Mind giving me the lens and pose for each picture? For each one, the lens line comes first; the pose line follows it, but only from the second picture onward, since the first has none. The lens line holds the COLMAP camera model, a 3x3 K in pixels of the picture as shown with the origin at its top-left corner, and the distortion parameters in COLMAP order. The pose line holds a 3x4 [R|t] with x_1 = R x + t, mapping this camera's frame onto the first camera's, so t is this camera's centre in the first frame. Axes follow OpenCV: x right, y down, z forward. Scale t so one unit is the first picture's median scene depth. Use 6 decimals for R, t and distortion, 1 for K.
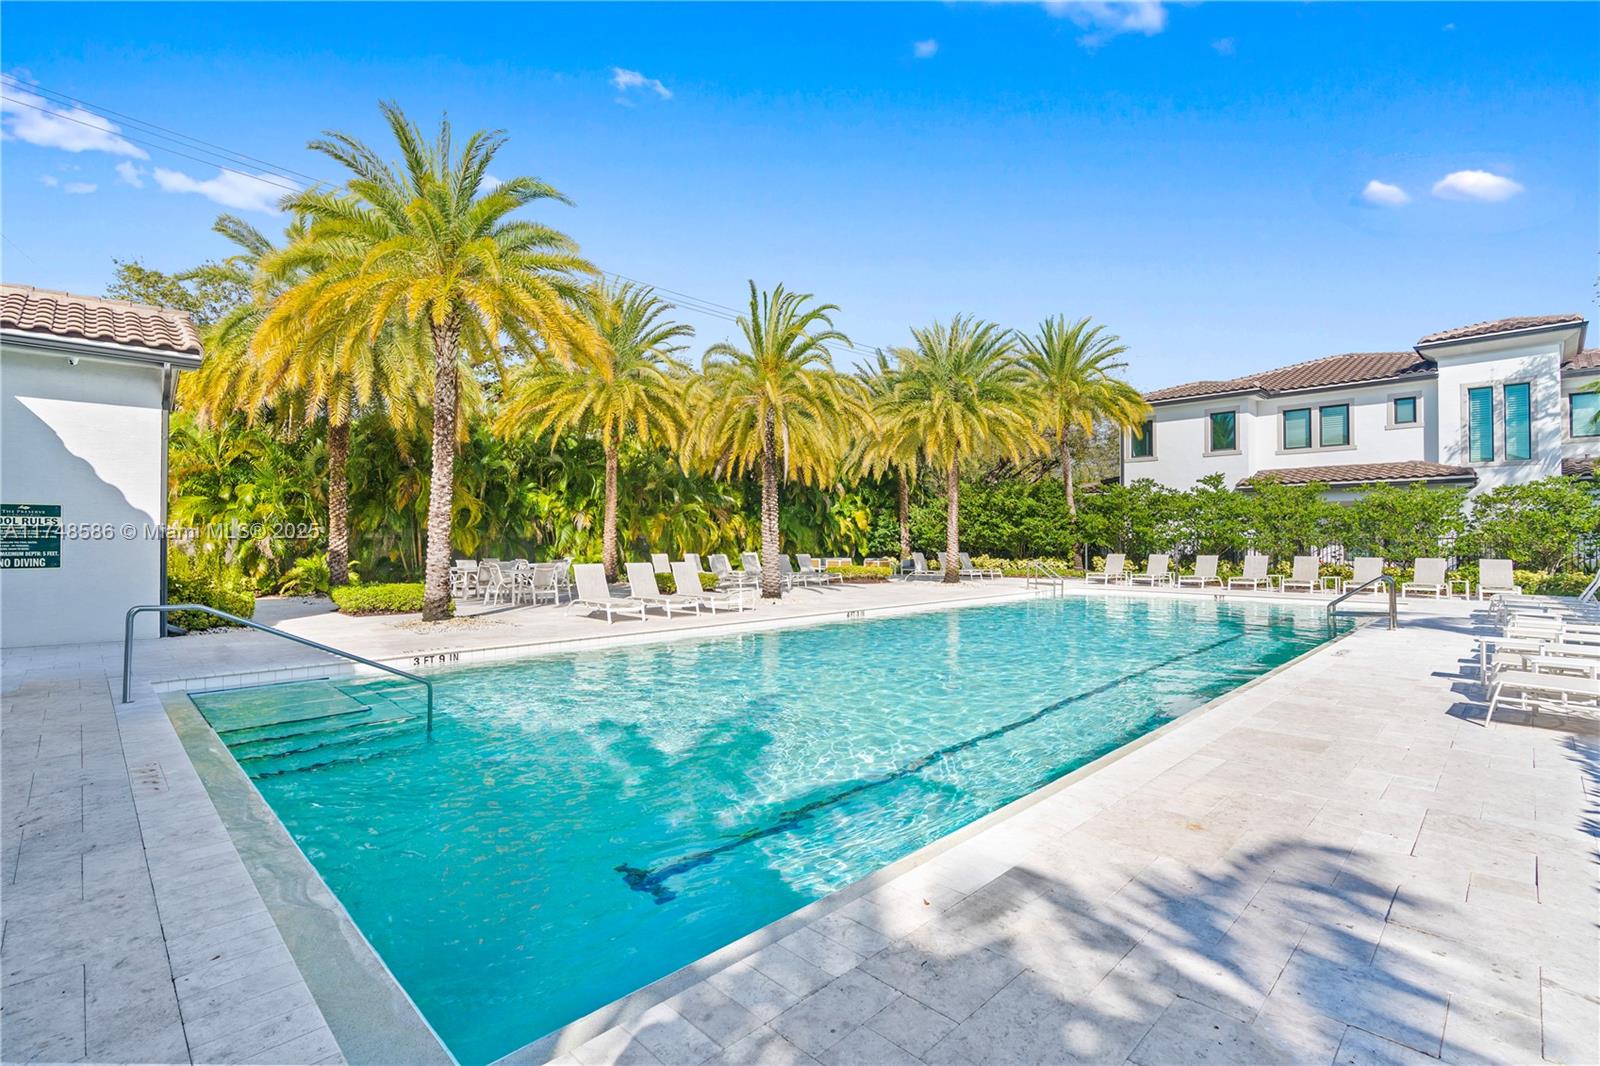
lens RADIAL K [[733.7, 0, 800.0], [0, 733.7, 533.0], [0, 0, 1]] dist [-0.001307, -0.000202]
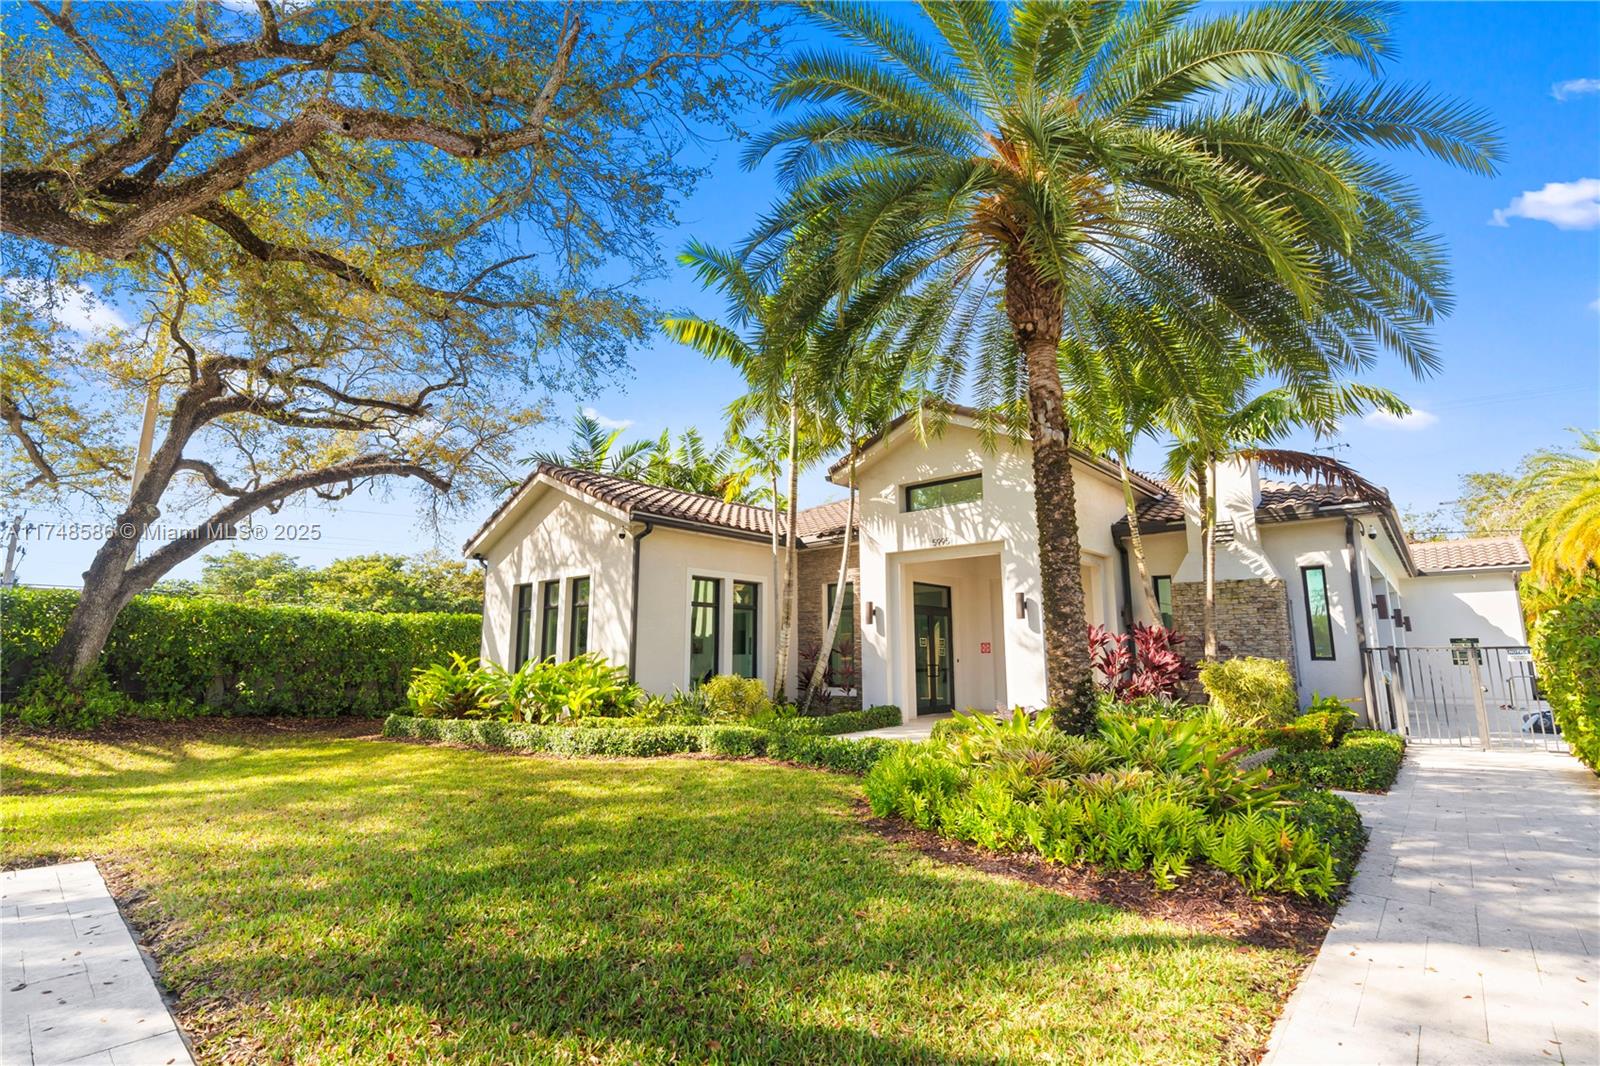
lens RADIAL K [[733.7, 0, 800.0], [0, 733.7, 533.0], [0, 0, 1]] dist [-0.001307, -0.000202]
pose [[0.078041, -0.169467, -0.982441, 1.063405], [0.003725, 0.985489, -0.169697, 0.017763], [0.996943, 0.009584, 0.077539, -1.215331]]
